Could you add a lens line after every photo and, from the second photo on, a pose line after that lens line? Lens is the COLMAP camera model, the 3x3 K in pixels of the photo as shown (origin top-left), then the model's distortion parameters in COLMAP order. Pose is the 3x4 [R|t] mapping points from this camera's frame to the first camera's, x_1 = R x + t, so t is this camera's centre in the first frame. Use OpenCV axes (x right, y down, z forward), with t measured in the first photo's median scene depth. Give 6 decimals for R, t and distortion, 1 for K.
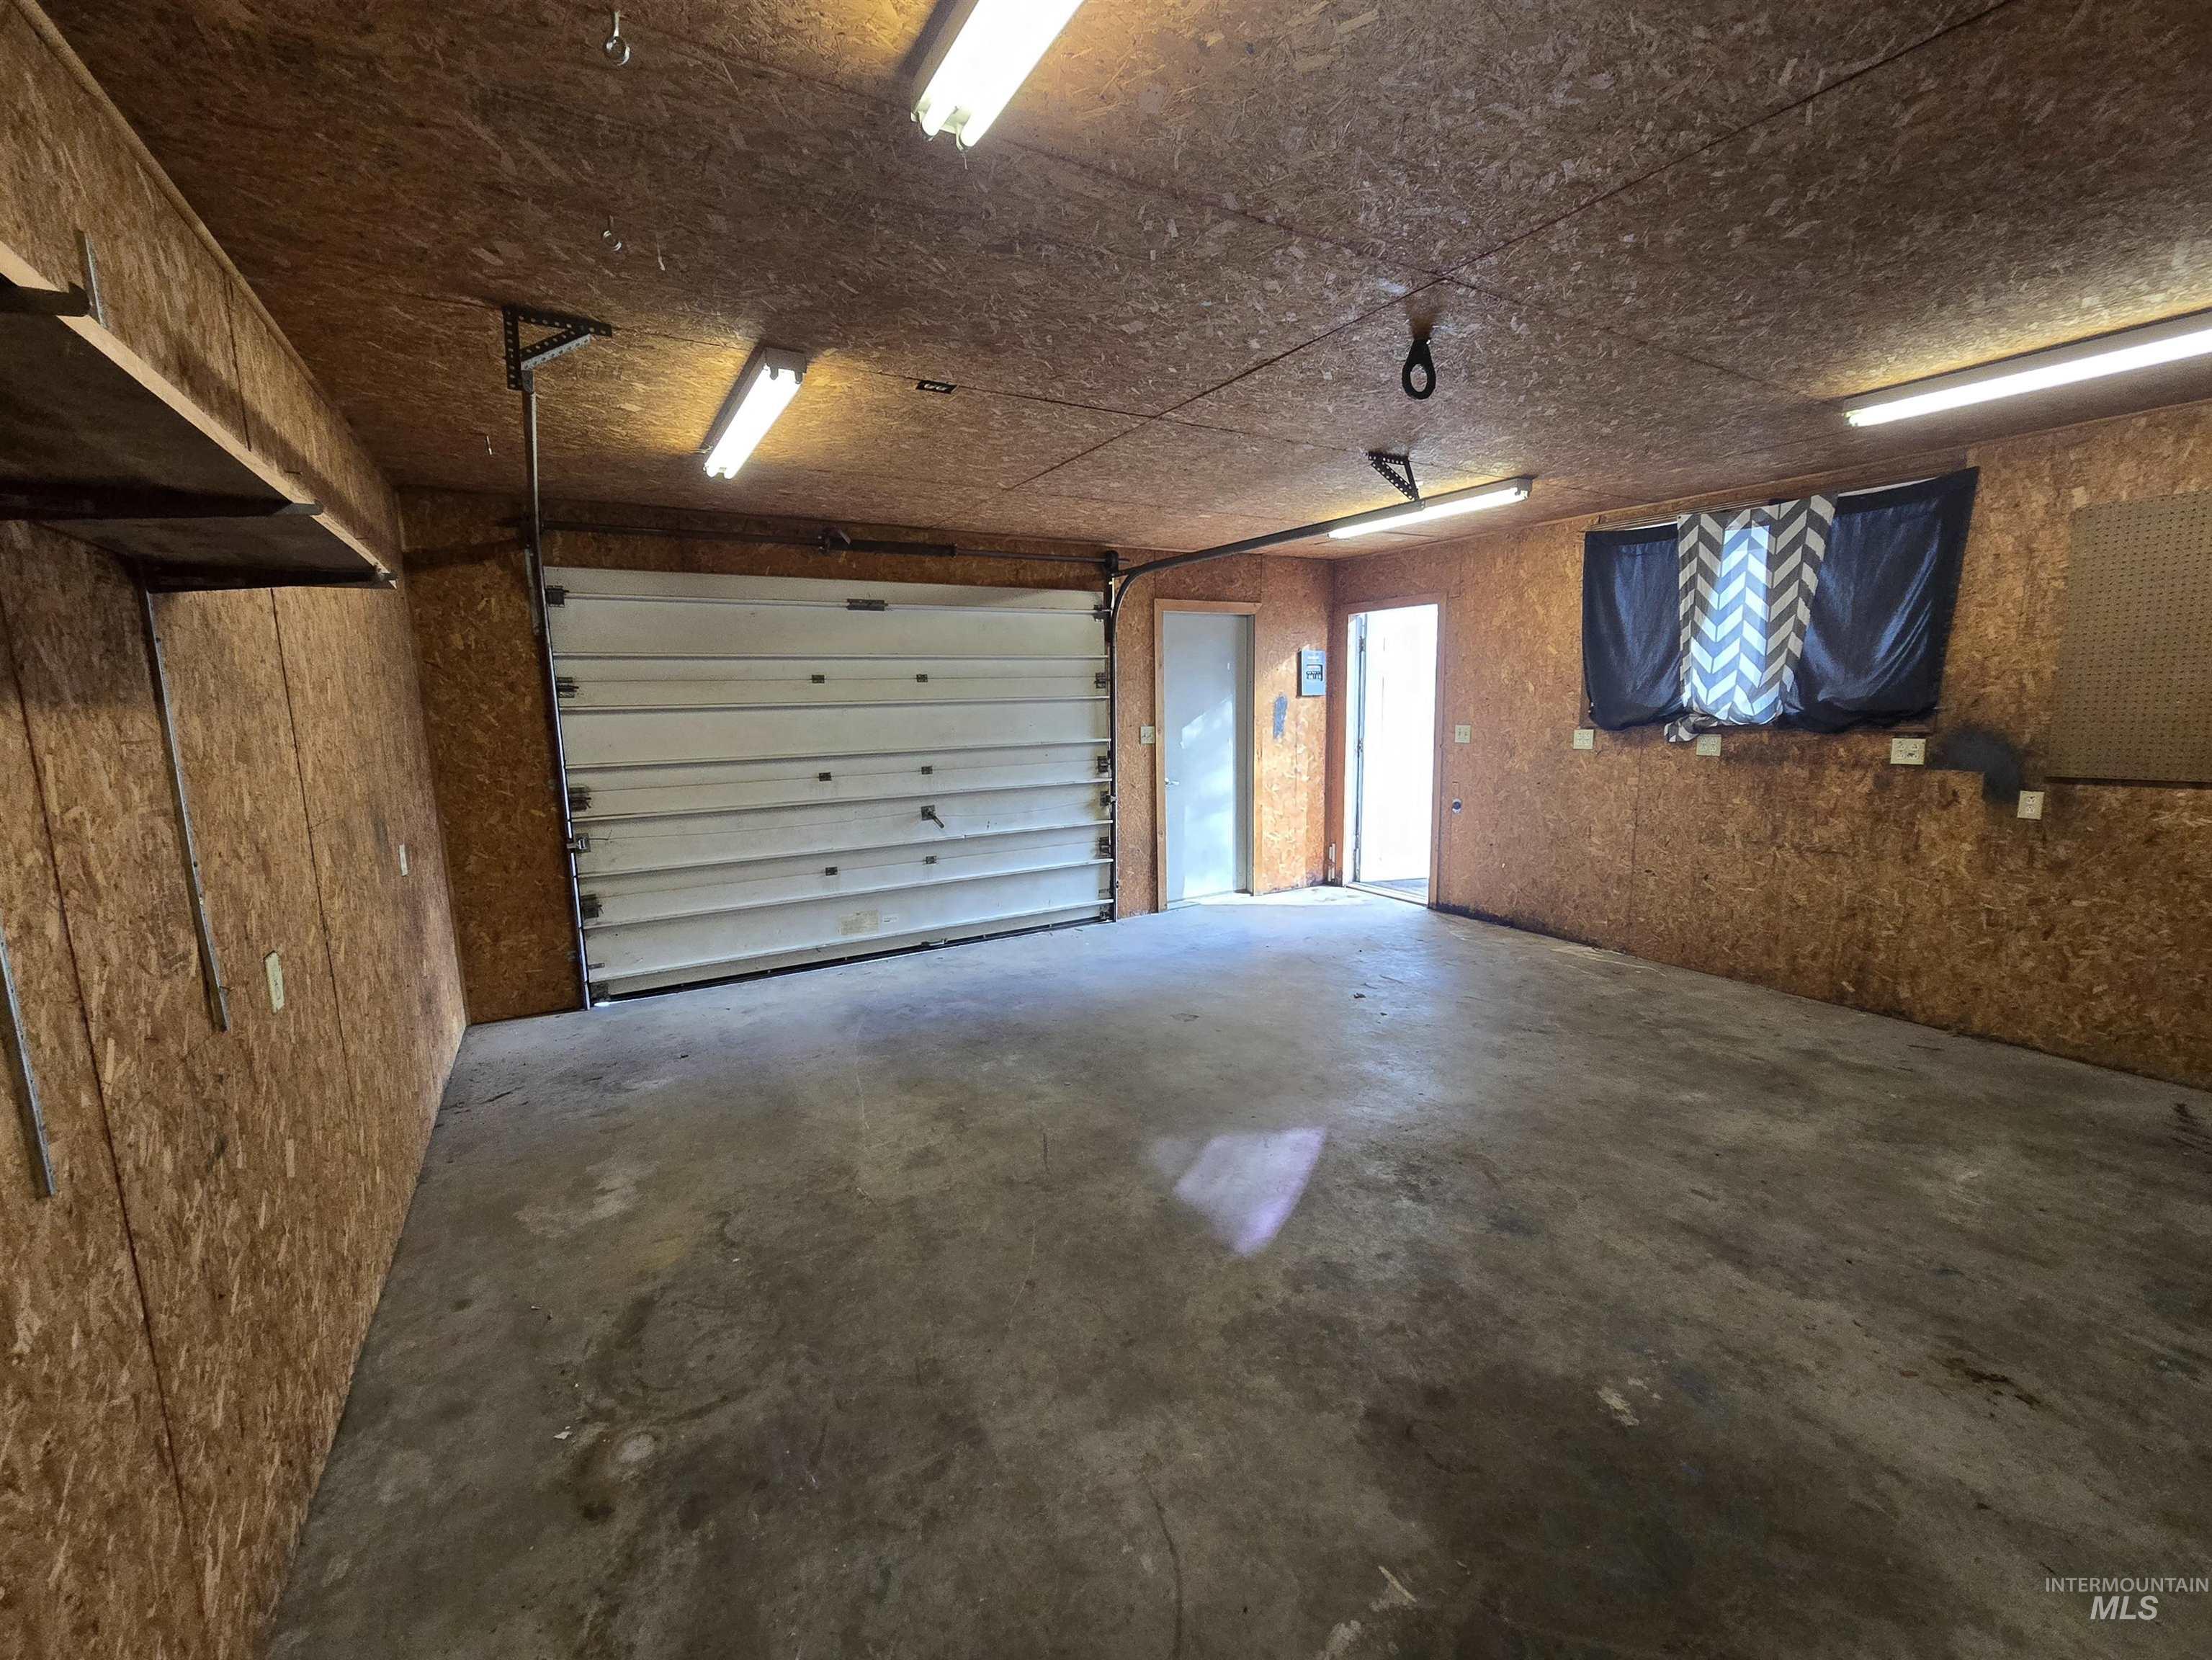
lens RADIAL K [[902.0, 0, 1109.2], [0, 902.0, 832.2], [0, 0, 1]] dist [0.002707, 0.002351]
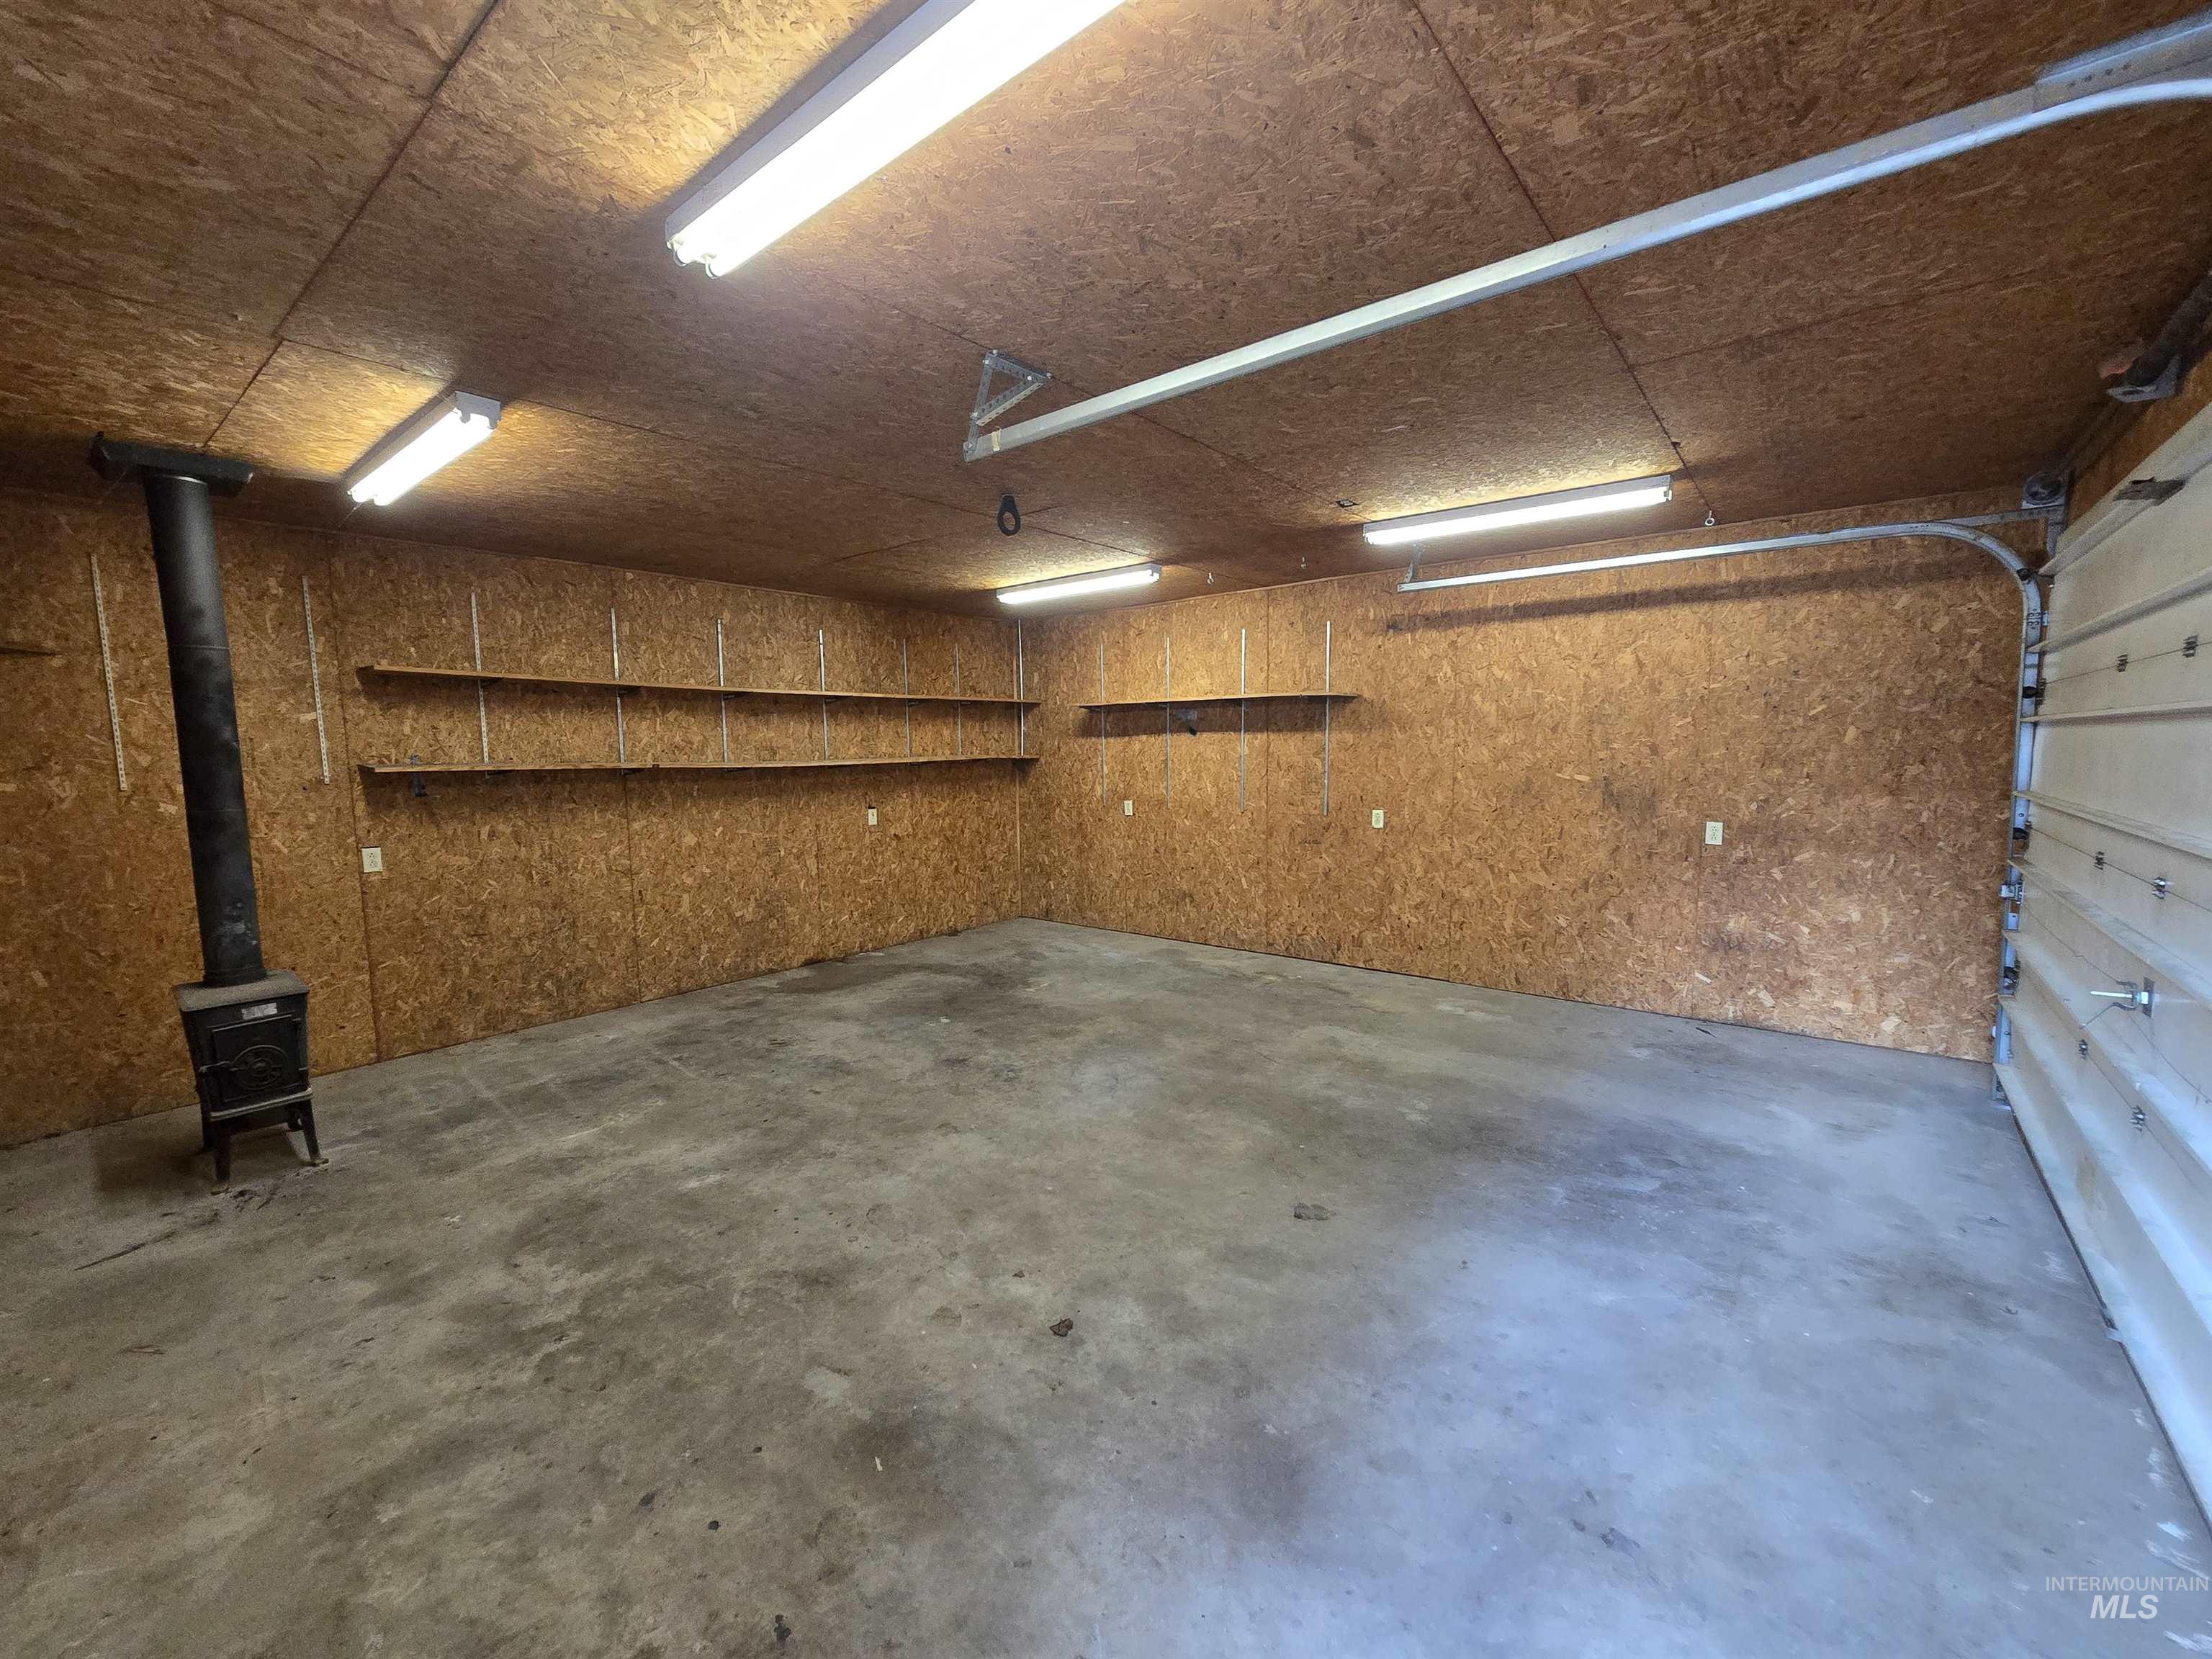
lens RADIAL K [[901.8, 0, 1100.3], [0, 901.8, 833.7], [0, 0, 1]] dist [0.002707, 0.002351]
pose [[-0.938107, 0.066451, -0.339911, 0.670951], [-0.019213, 0.969926, 0.242640, -0.339031], [0.345812, 0.234153, -0.908618, 2.284971]]
